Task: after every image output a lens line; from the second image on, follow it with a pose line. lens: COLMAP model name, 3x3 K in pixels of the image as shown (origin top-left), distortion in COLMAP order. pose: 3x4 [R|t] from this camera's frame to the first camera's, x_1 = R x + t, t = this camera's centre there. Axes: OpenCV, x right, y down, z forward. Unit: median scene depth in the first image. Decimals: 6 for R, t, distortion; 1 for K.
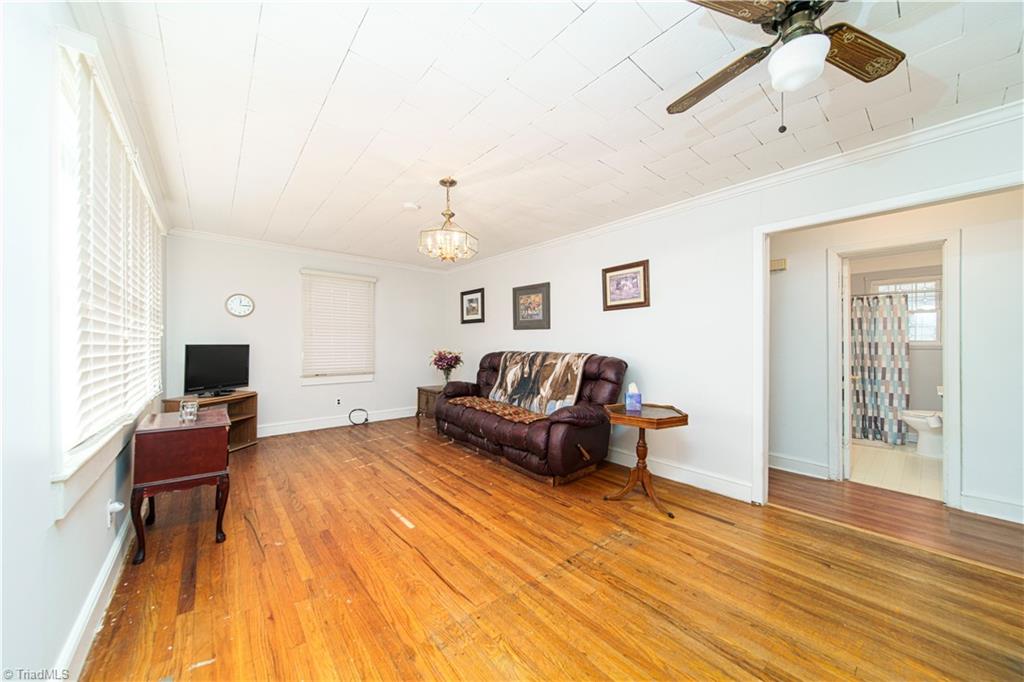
lens RADIAL K [[361.5, 0, 512.0], [0, 361.5, 341.0], [0, 0, 1]] dist [-0.000685, -0.000067]
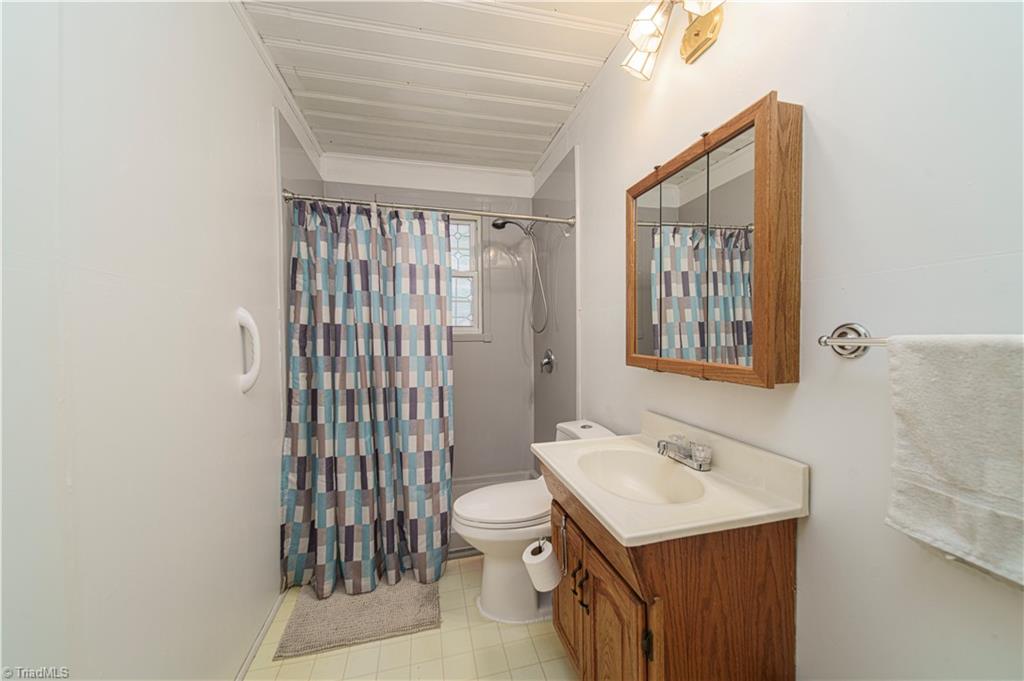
lens RADIAL K [[361.5, 0, 512.0], [0, 361.5, 340.5], [0, 0, 1]] dist [-0.000685, -0.000067]
pose [[0.436987, -0.026332, 0.899082, 0.712059], [0.010300, 0.999652, 0.024271, 0.011616], [-0.899409, -0.001345, 0.437106, 0.719795]]
